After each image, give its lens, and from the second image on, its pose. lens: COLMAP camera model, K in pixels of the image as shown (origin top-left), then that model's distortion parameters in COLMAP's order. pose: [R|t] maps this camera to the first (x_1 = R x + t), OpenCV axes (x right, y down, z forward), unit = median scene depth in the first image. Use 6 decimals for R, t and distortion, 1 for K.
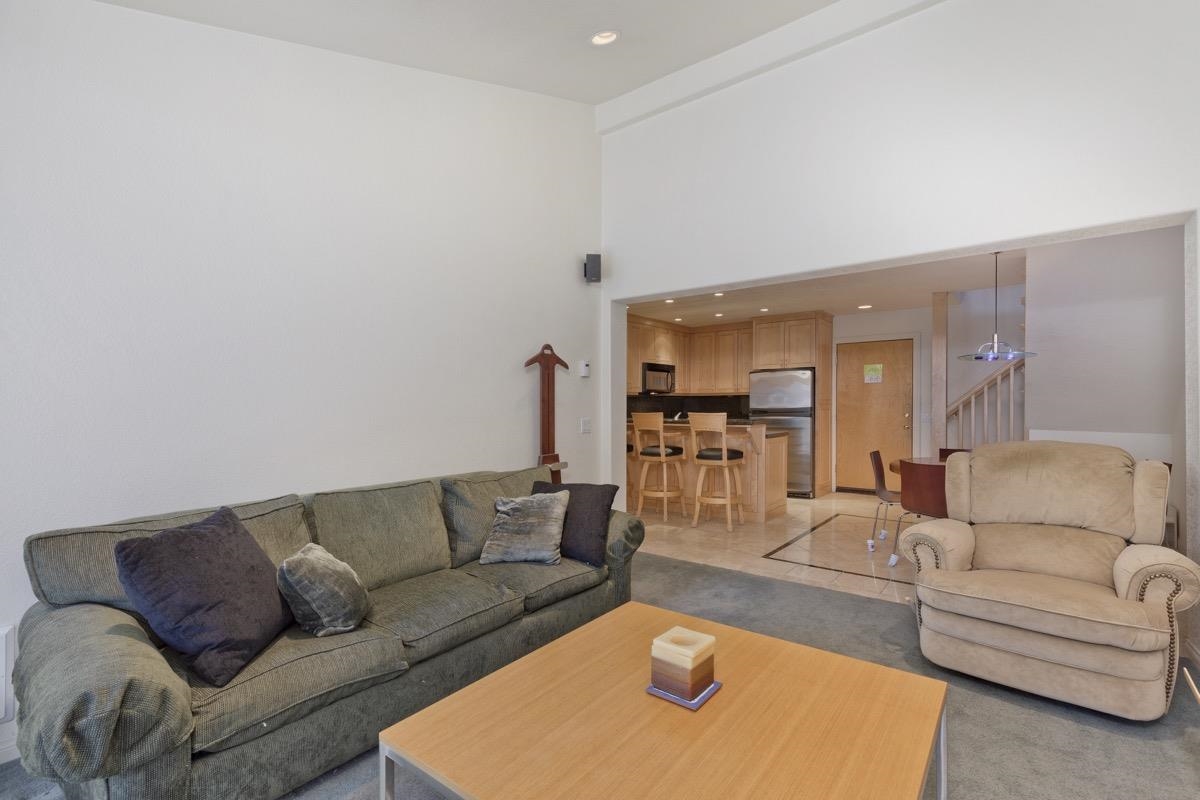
lens RADIAL K [[537.5, 0, 604.5], [0, 537.5, 407.2], [0, 0, 1]] dist [0.010049, -0.000219]
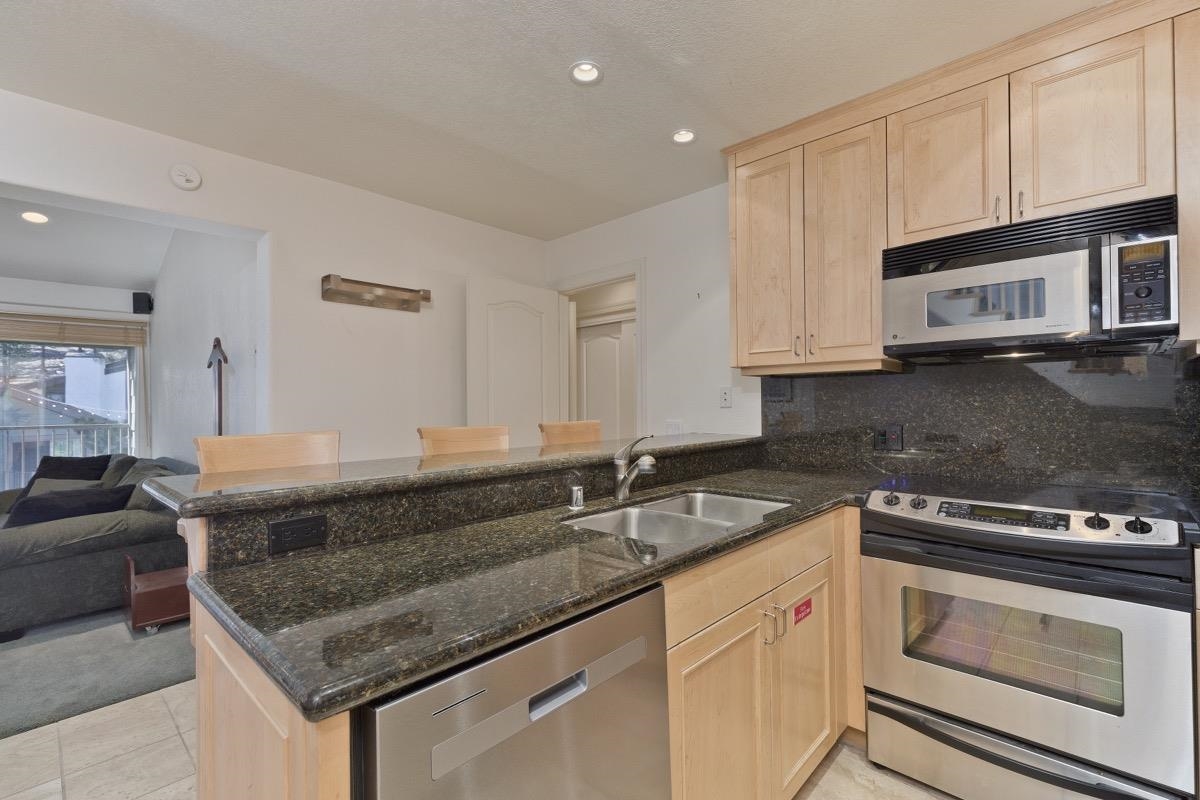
lens RADIAL K [[535.0, 0, 607.8], [0, 535.0, 398.2], [0, 0, 1]] dist [0.003189, 0.000471]
pose [[-0.086554, -0.003287, -0.996242, 0.380228], [0.005861, 0.999976, -0.003808, -0.006889], [0.996230, -0.006169, -0.086532, 0.929515]]
